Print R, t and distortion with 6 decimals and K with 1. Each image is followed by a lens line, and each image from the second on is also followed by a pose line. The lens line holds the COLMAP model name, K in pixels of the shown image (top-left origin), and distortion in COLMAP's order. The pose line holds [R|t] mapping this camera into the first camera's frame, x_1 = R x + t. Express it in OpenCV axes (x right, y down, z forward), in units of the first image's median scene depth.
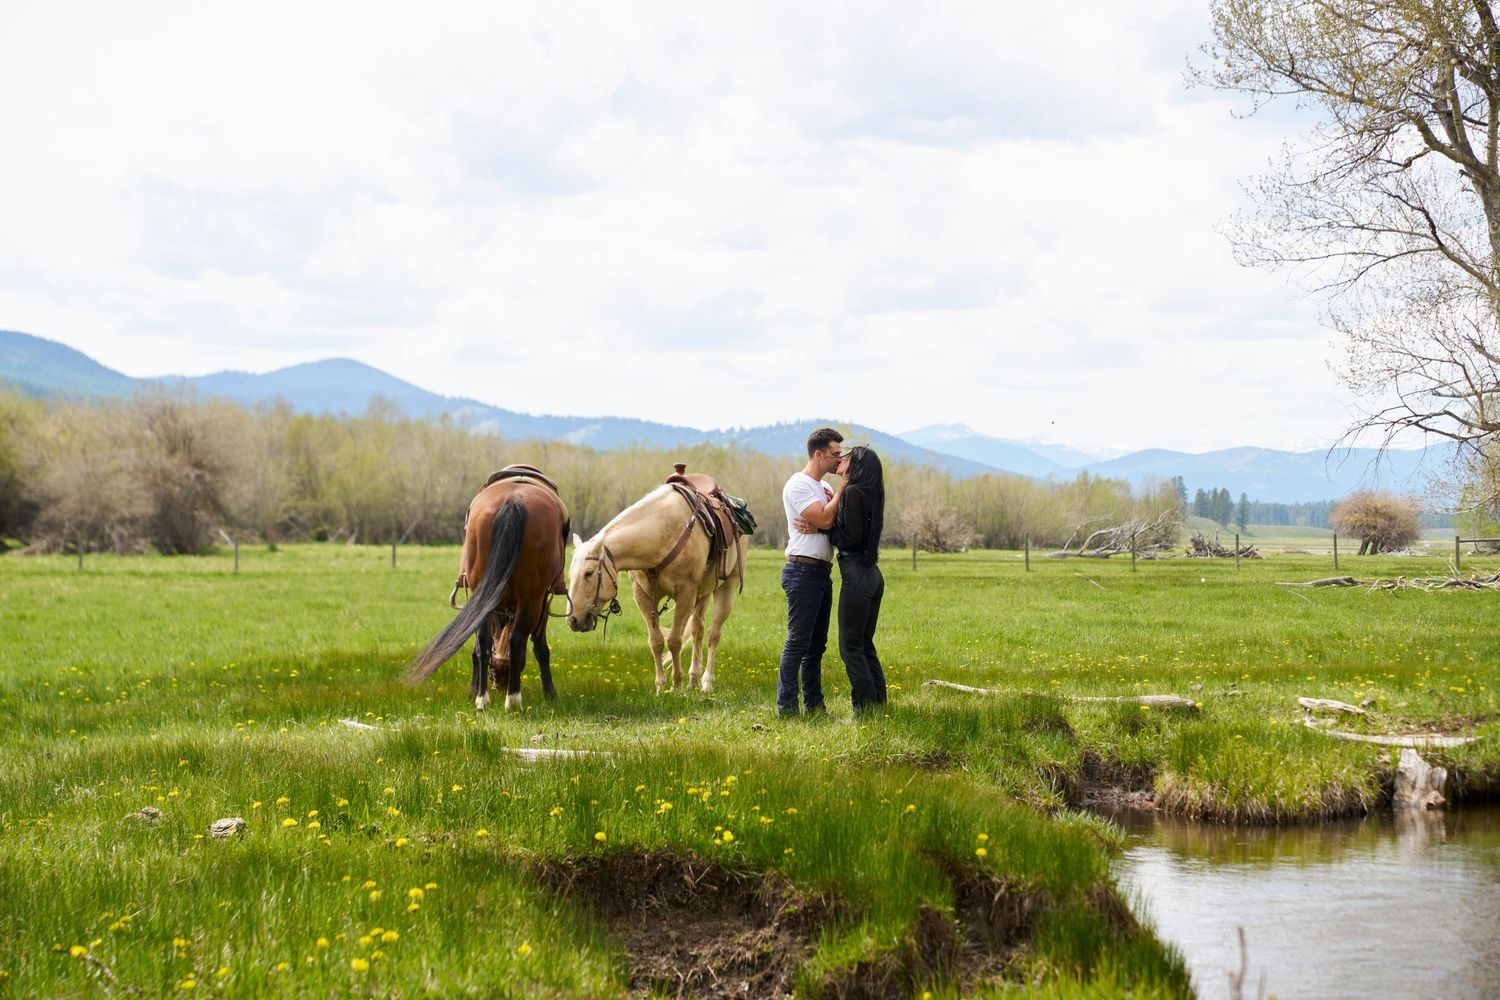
lens RADIAL K [[3024.1, 0, 750.0], [0, 3024.1, 500.0], [0, 0, 1]] dist [-0.004918, 0.005611]
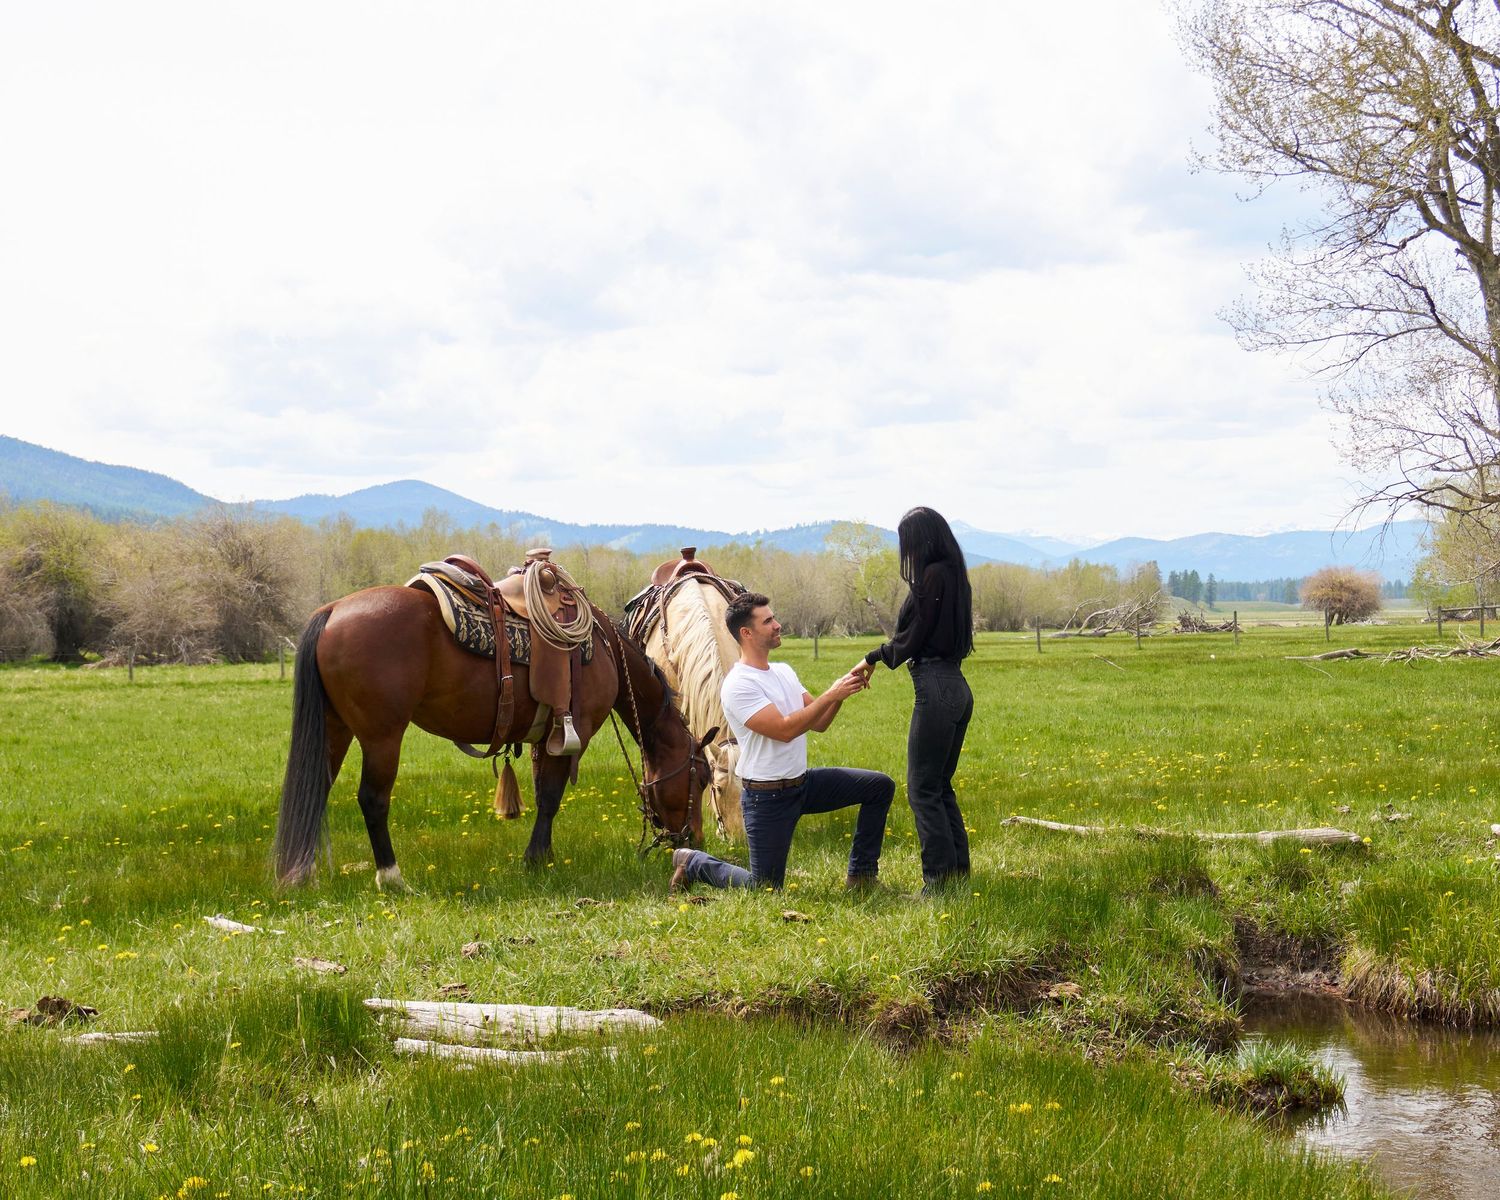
lens RADIAL K [[1521.4, 0, 750.0], [0, 1521.4, 600.0], [0, 0, 1]] dist [-0.137025, -0.003482]
pose [[0.999276, -0.032729, -0.019411, 0.001605], [0.032763, 0.999462, 0.001456, 0.001114], [0.019353, -0.002091, 0.999811, 0.479362]]
